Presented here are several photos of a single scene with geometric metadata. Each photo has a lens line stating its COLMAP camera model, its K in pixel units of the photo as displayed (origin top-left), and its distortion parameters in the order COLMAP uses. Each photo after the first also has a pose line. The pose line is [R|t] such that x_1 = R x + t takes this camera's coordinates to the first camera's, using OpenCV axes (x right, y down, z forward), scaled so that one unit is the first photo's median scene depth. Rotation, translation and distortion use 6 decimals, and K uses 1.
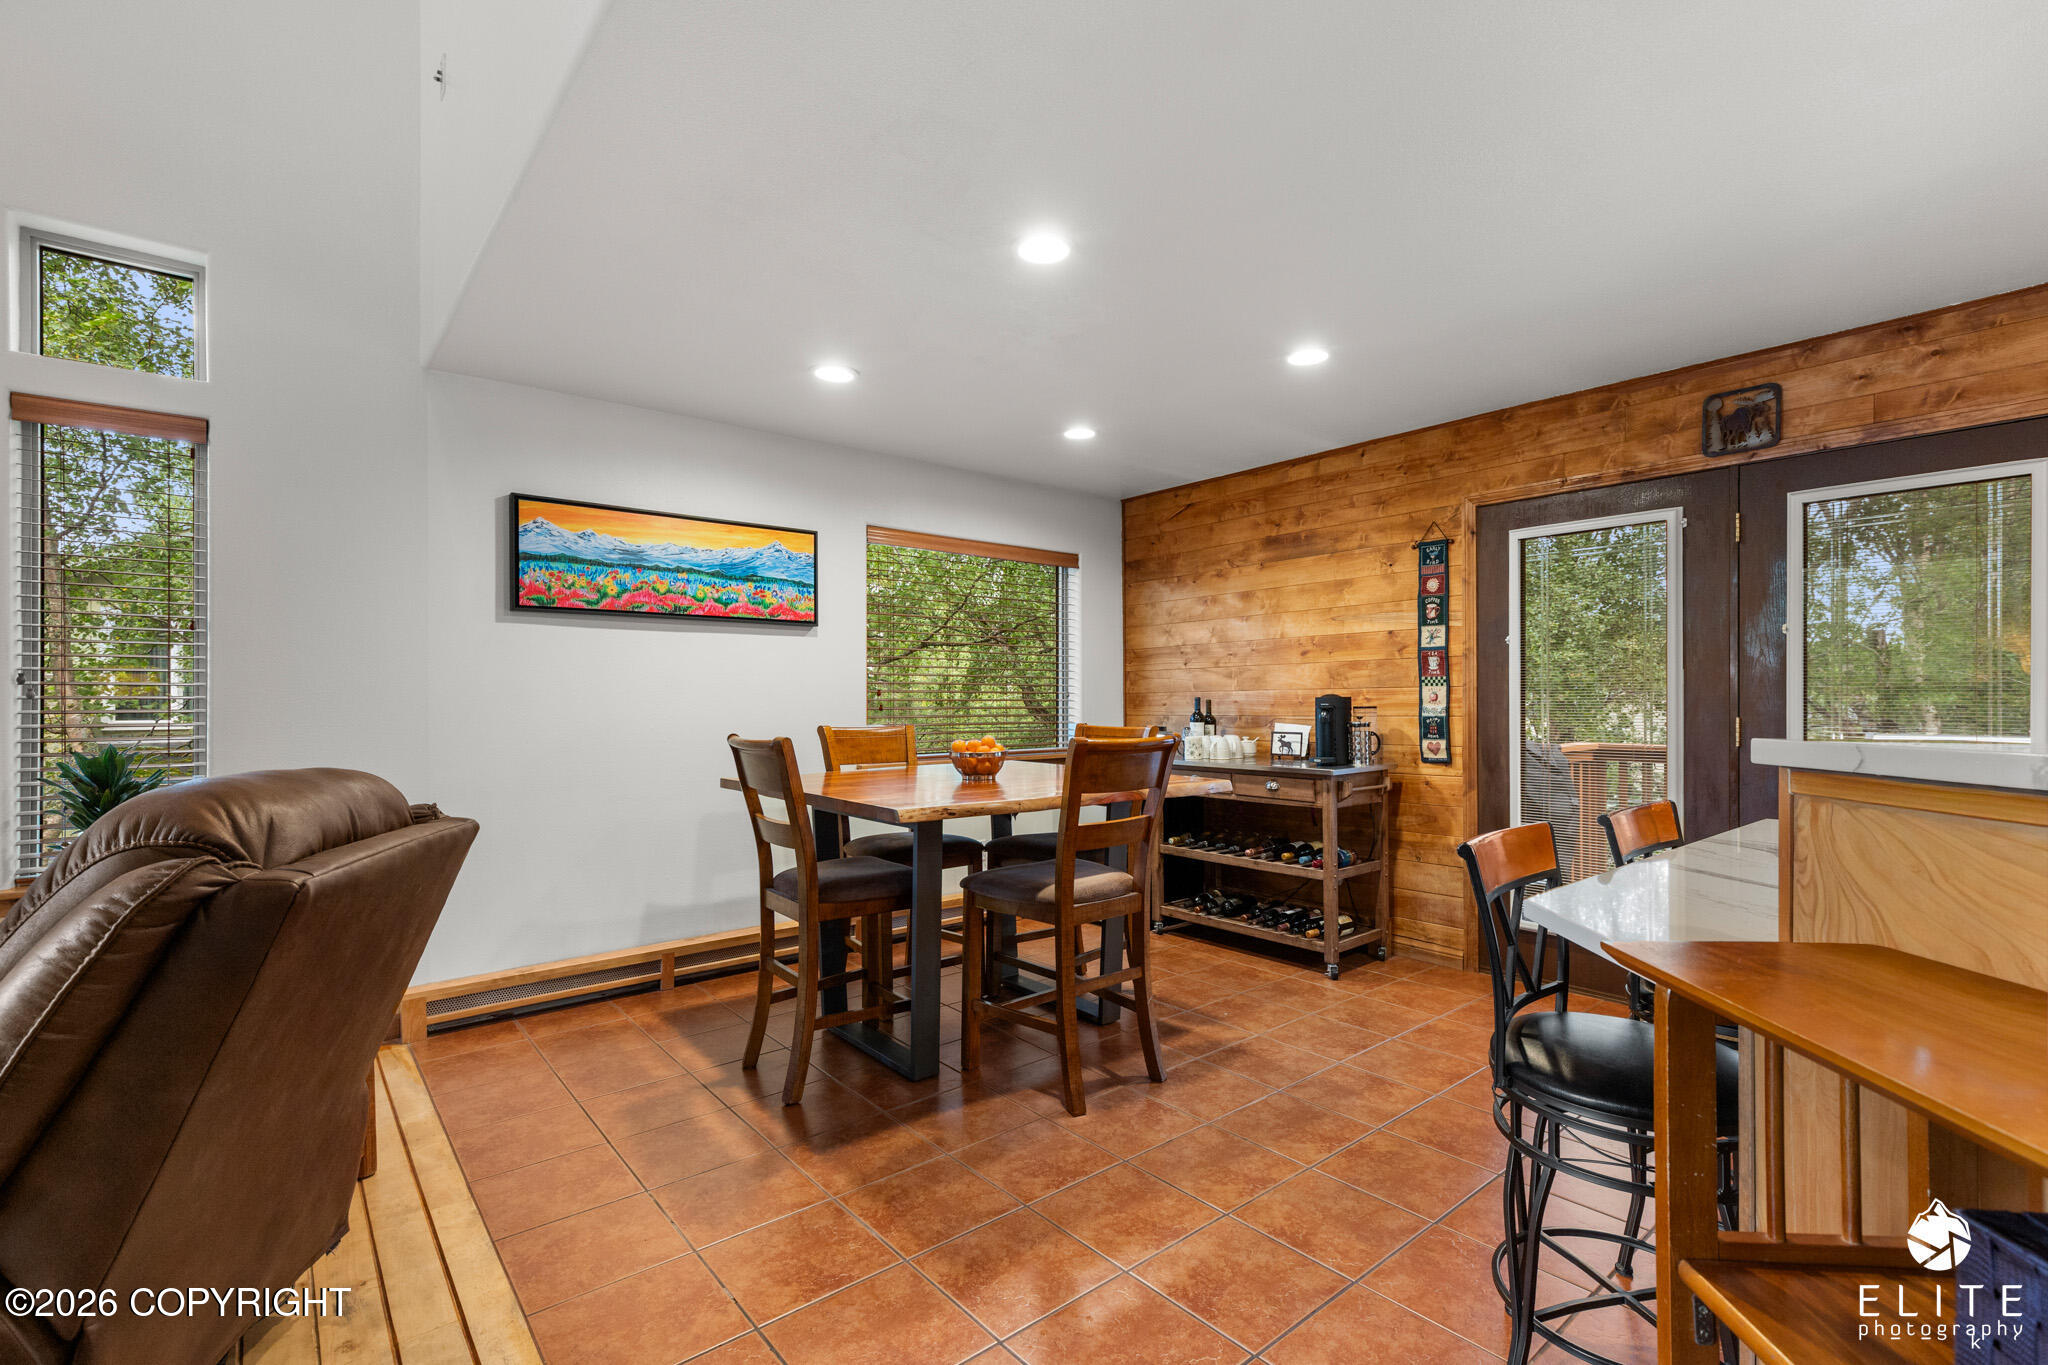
lens RADIAL K [[896.3, 0, 1032.4], [0, 896.3, 687.9], [0, 0, 1]] dist [-0.000117, 0.000028]
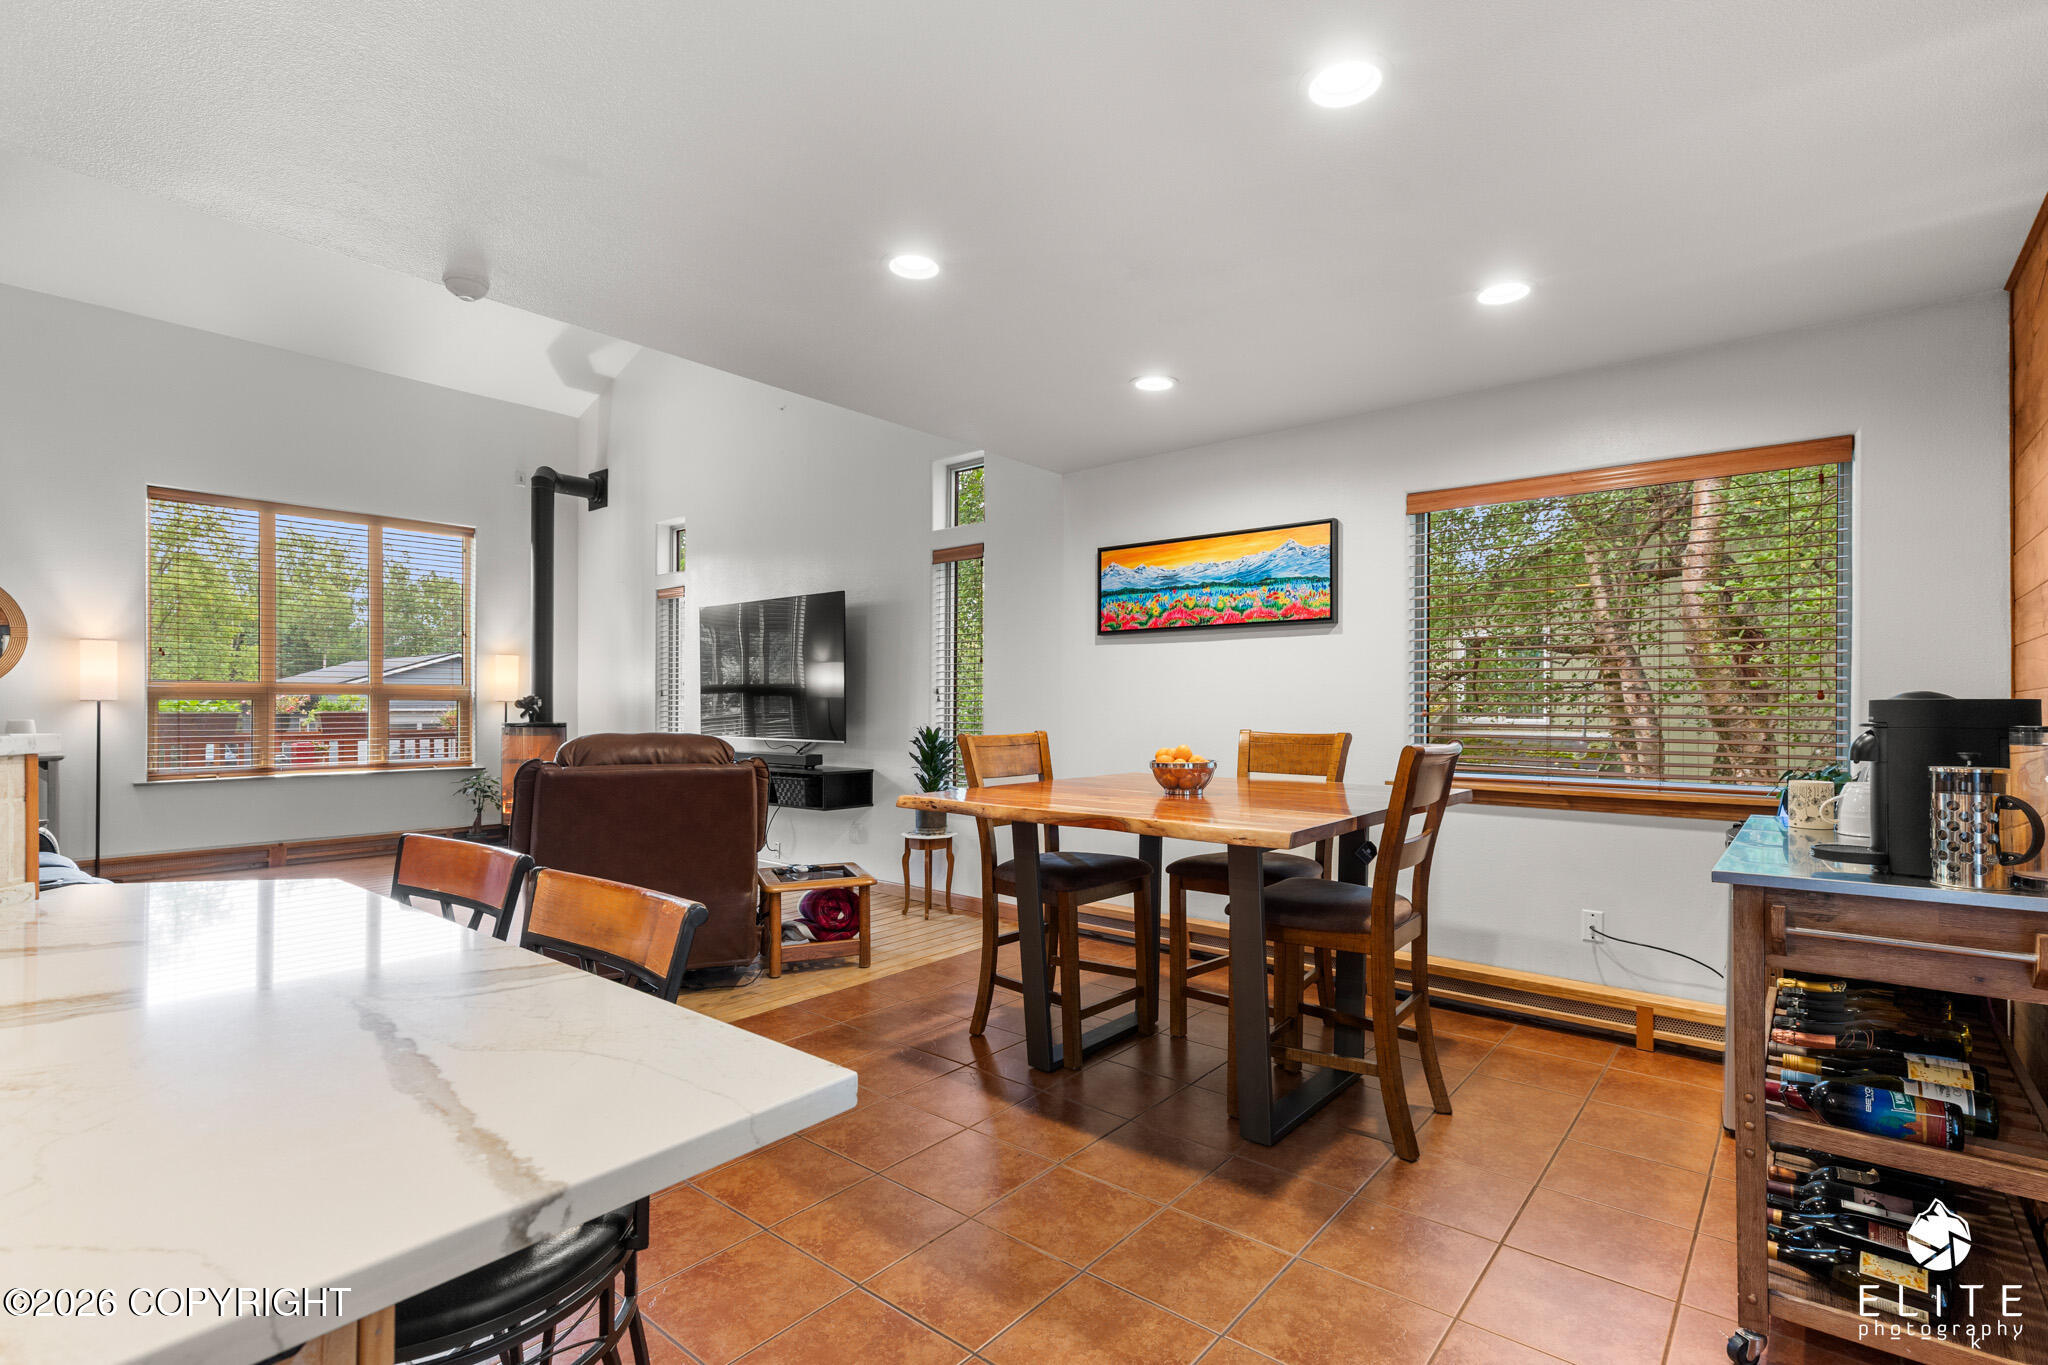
lens RADIAL K [[942.9, 0, 1063.7], [0, 942.9, 681.1], [0, 0, 1]] dist [0.002479, 0.000977]
pose [[0.205194, -0.020002, -0.978517, 0.703879], [0.010638, 0.999778, -0.018205, 0.005839], [0.978663, -0.006674, 0.205362, 0.588796]]
